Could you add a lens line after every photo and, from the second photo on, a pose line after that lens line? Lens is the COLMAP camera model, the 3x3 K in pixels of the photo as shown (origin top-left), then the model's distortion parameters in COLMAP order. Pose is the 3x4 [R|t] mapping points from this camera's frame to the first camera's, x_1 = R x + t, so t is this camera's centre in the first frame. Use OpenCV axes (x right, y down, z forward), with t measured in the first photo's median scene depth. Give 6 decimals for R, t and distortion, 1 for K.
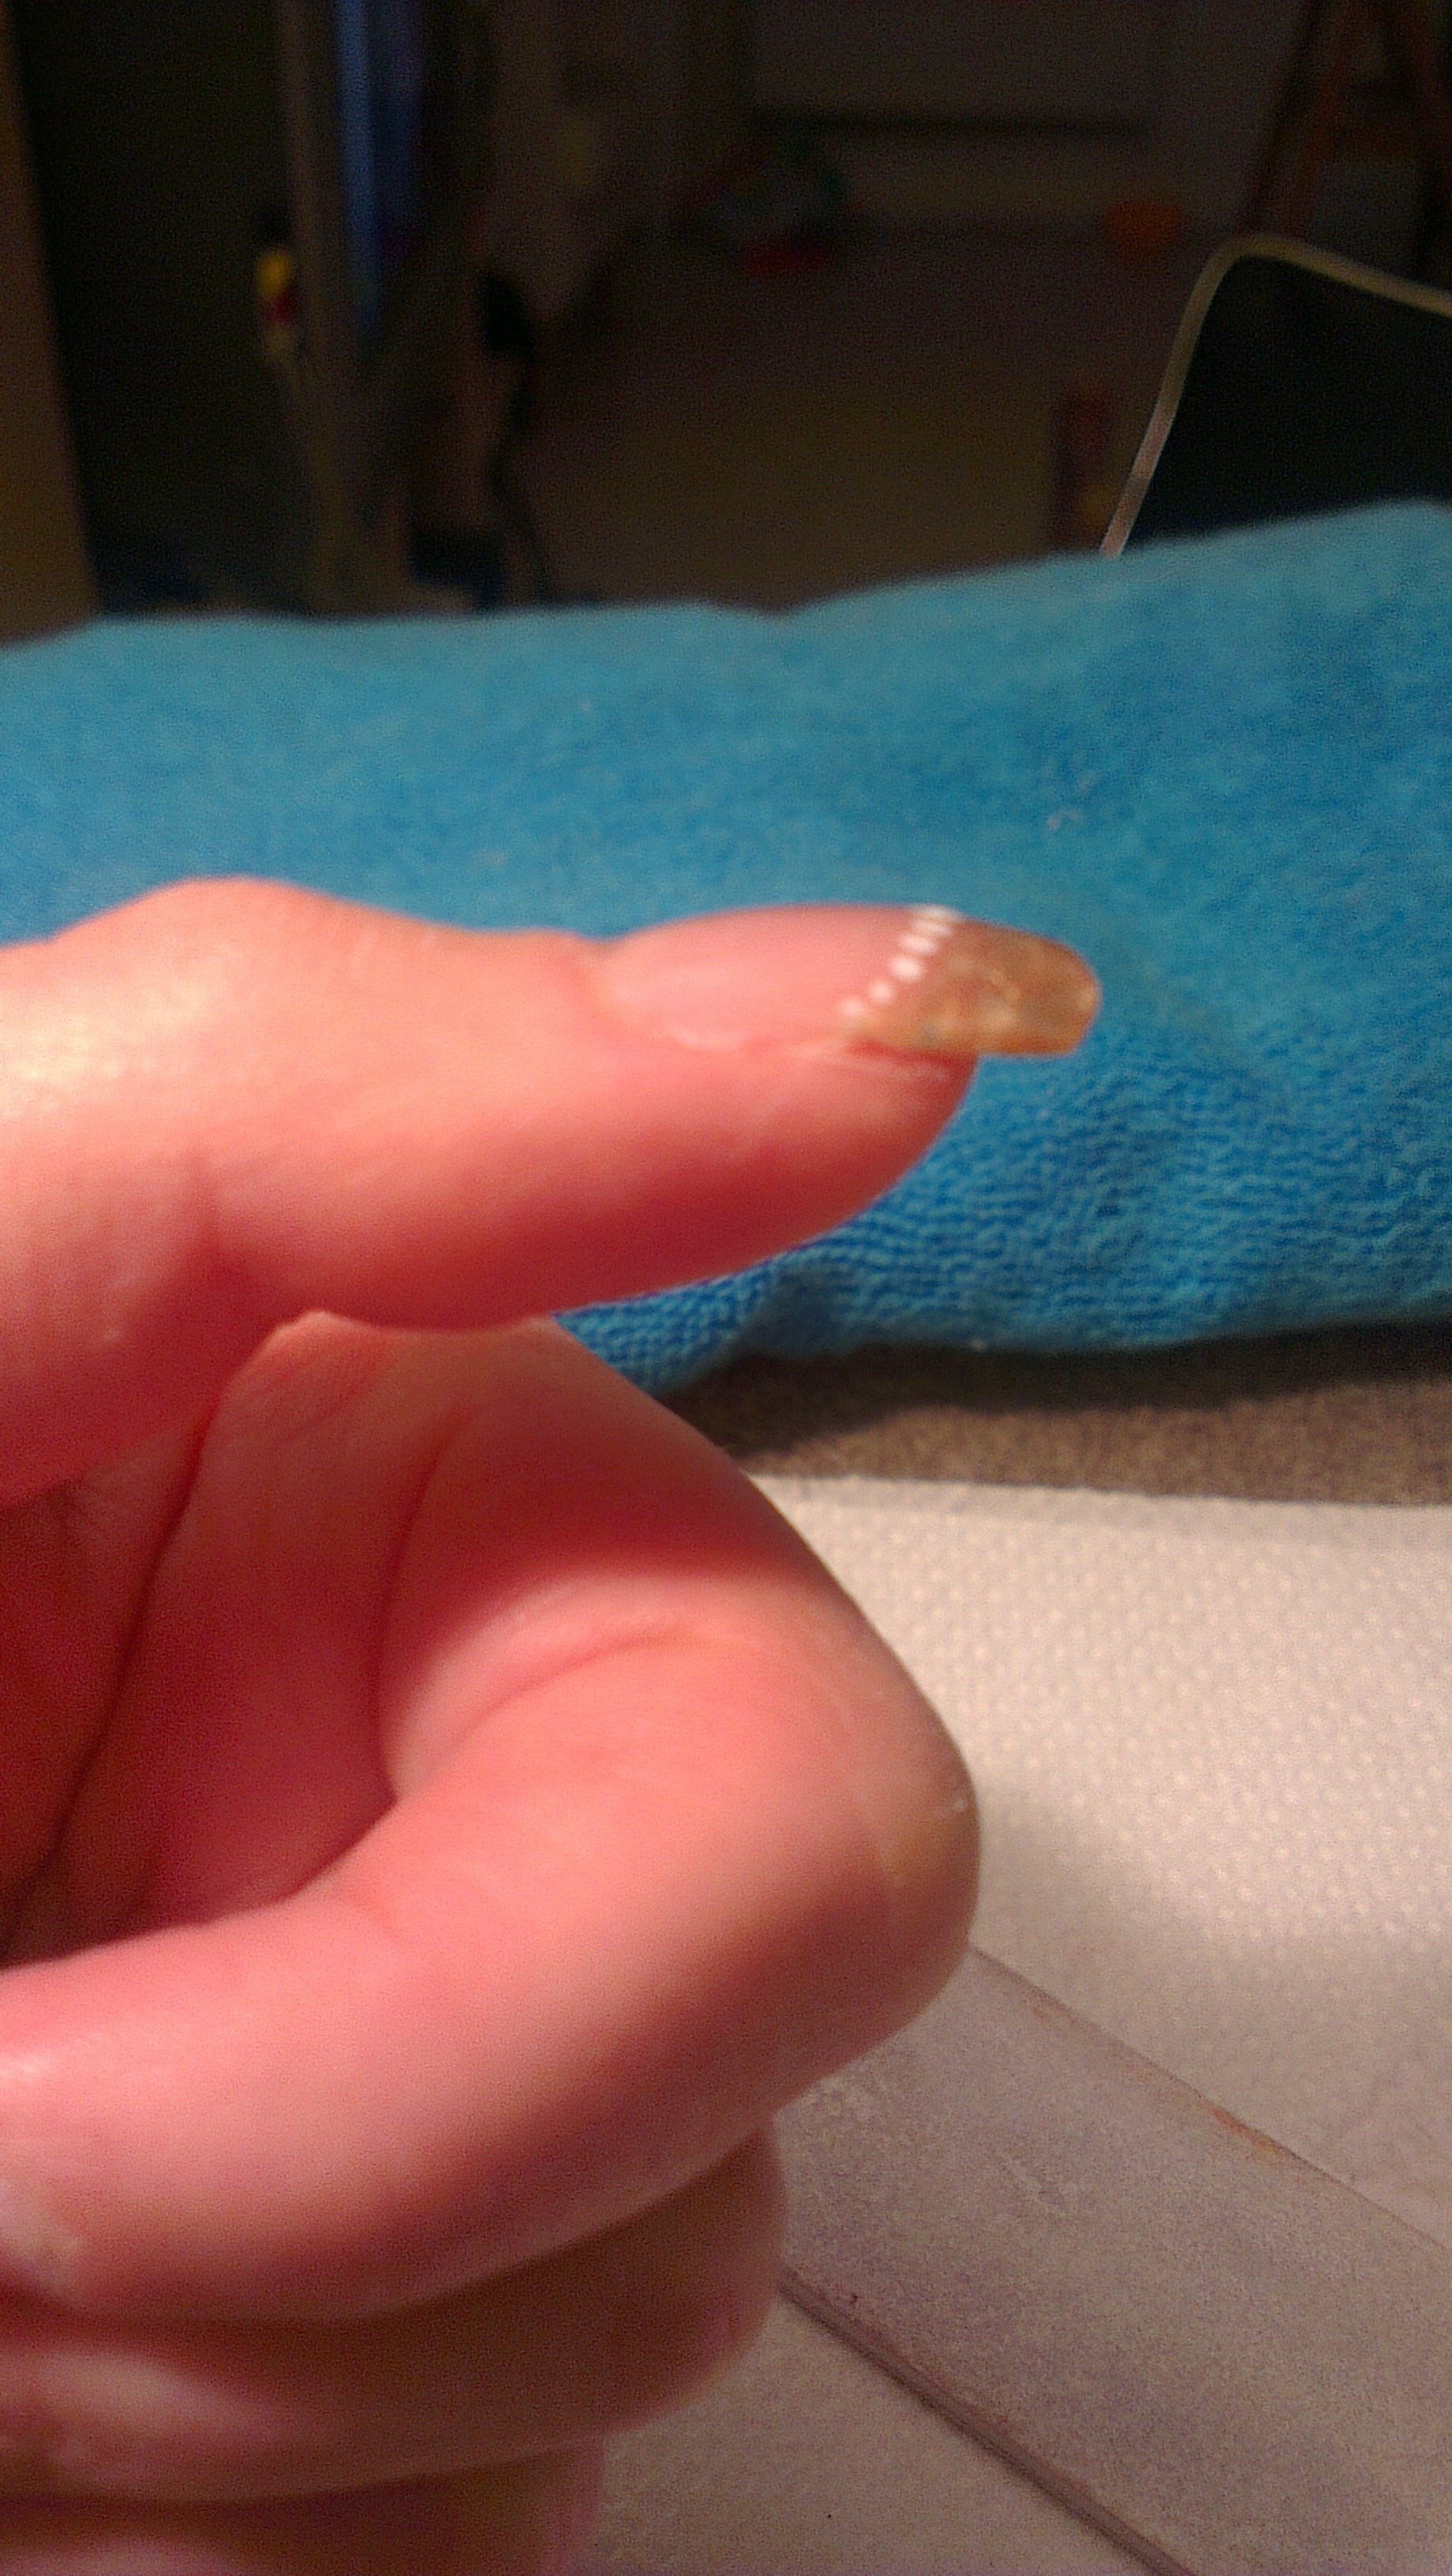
lens RADIAL K [[1886.8, 0, 764.6], [0, 1886.8, 1280.6], [0, 0, 1]] dist [0.100728, -0.187754]
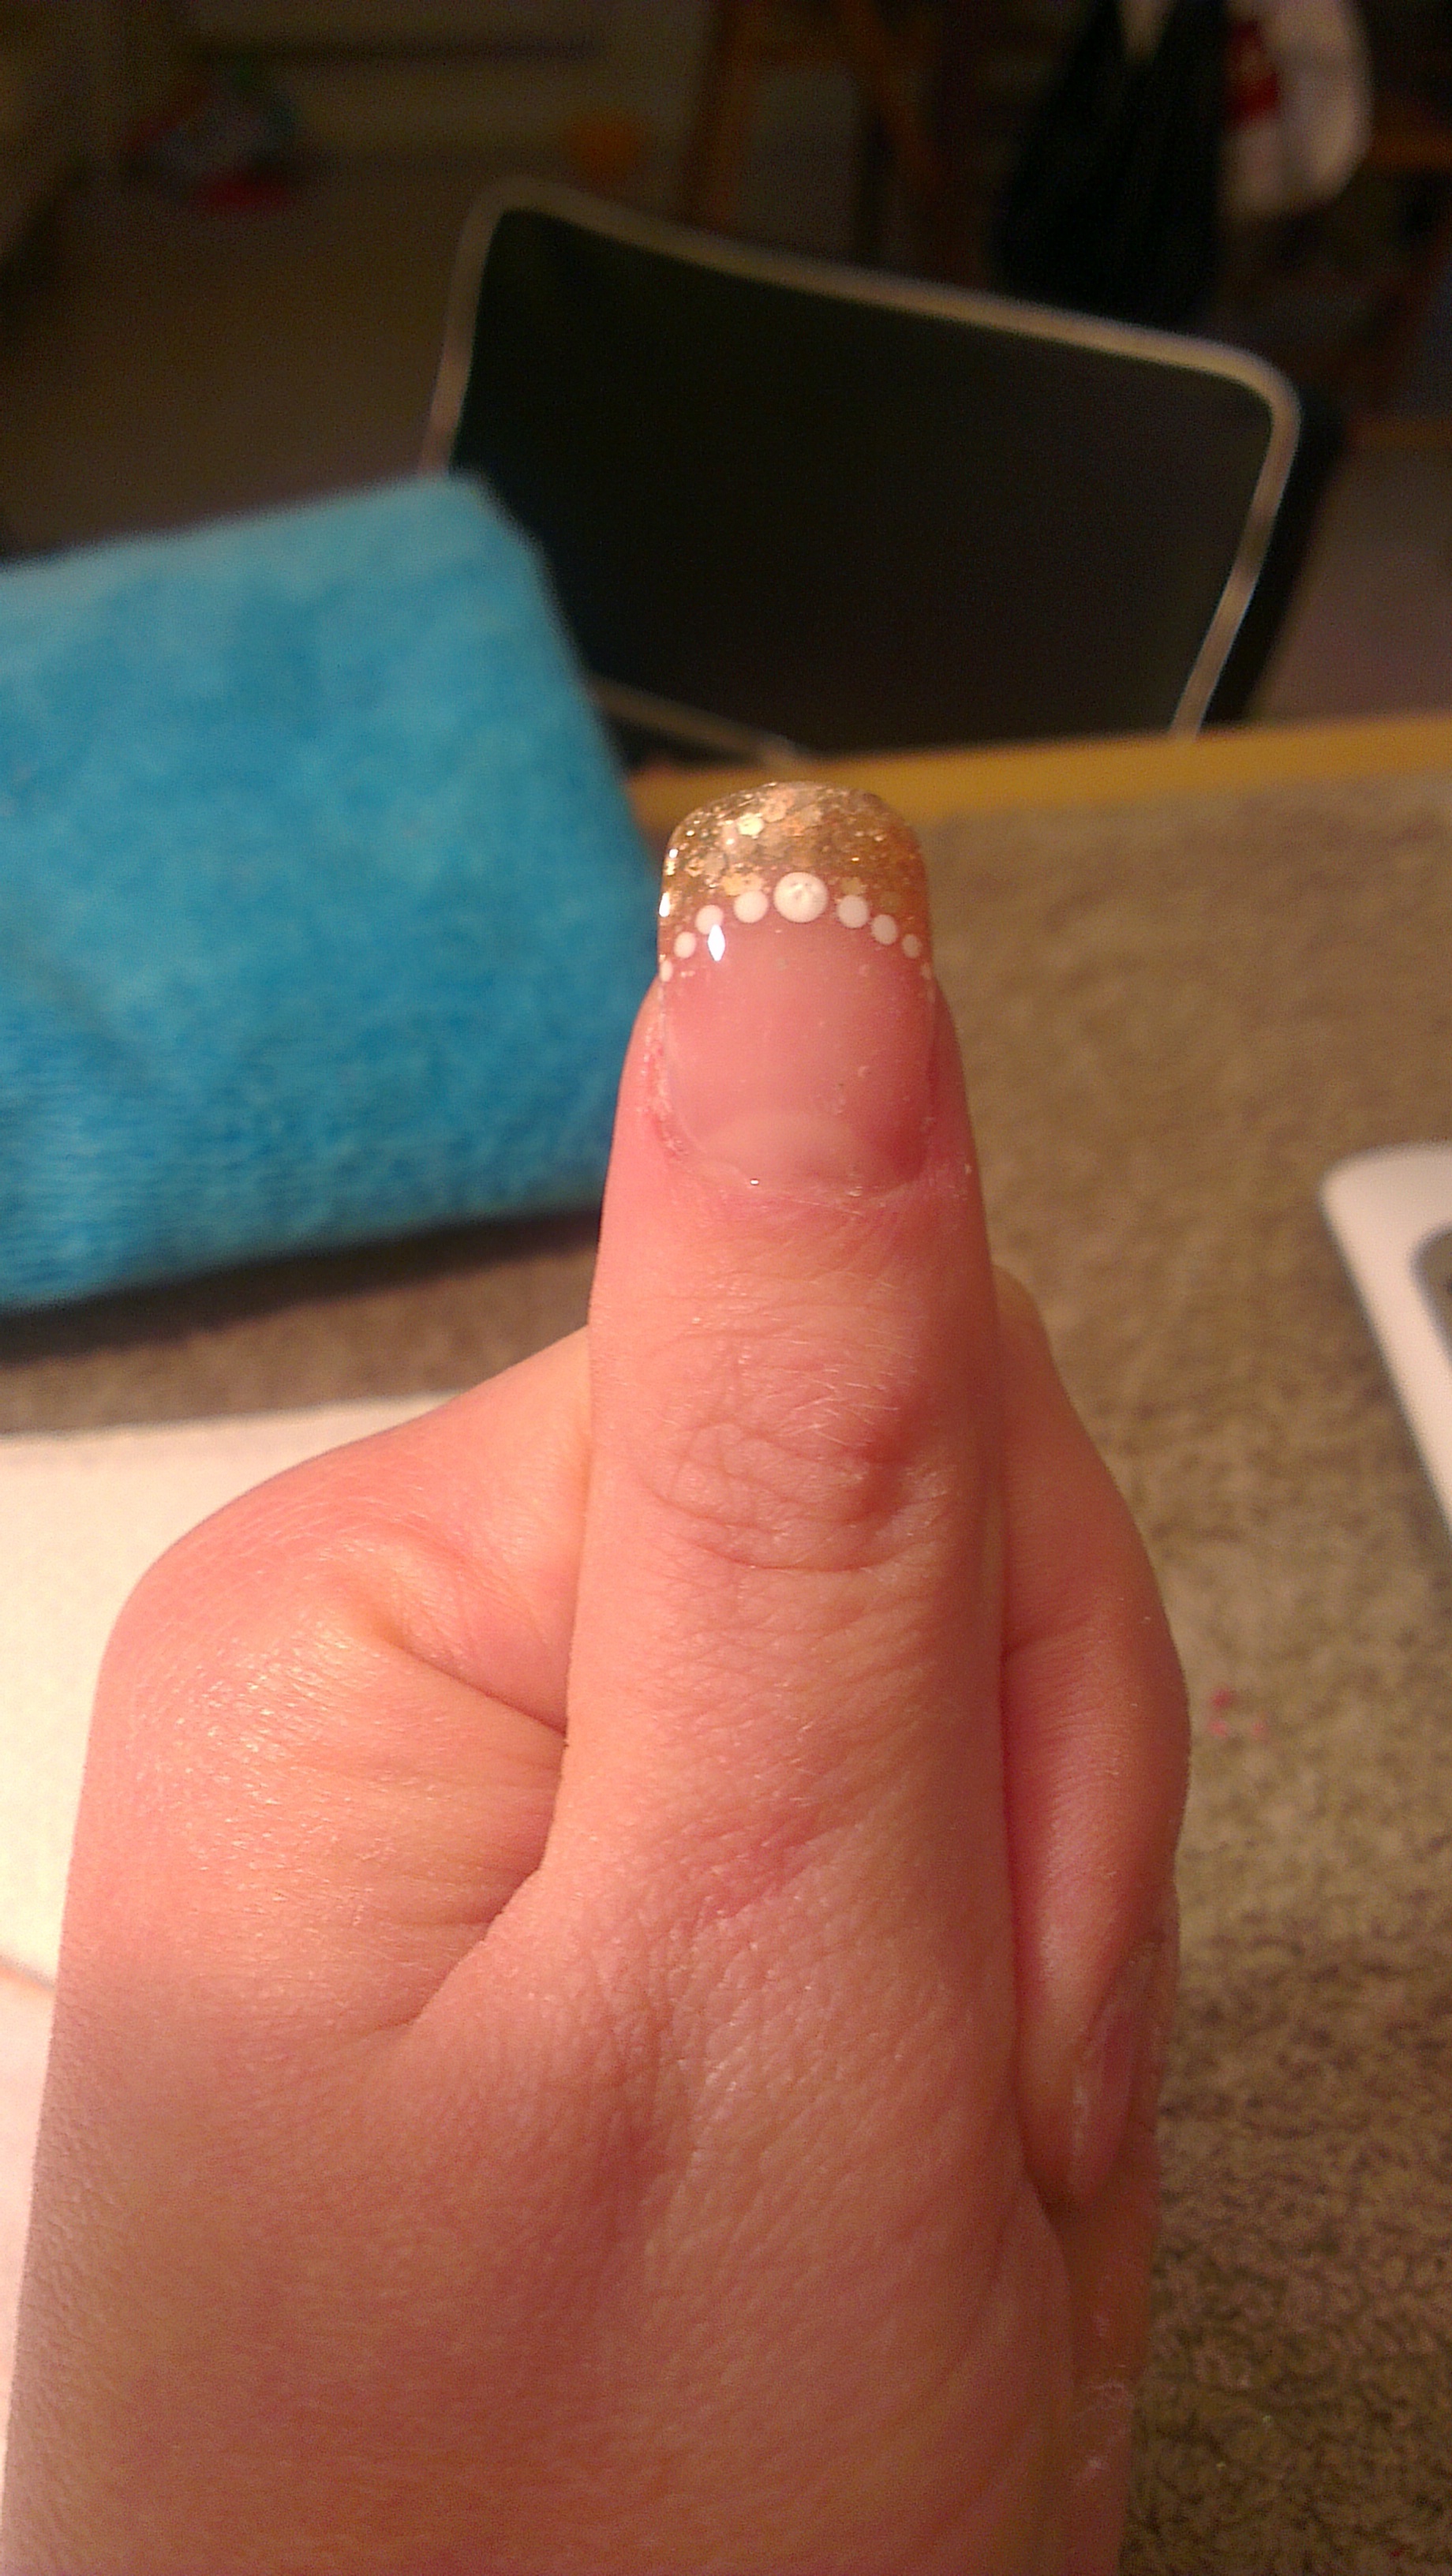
lens RADIAL K [[1886.8, 0, 764.6], [0, 1886.8, 1280.6], [0, 0, 1]] dist [0.100728, -0.187754]
pose [[0.976672, -0.122803, 0.176158, 0.420106], [0.116807, 0.992177, 0.044052, 0.023801], [-0.180190, -0.022448, 0.983376, -0.154843]]
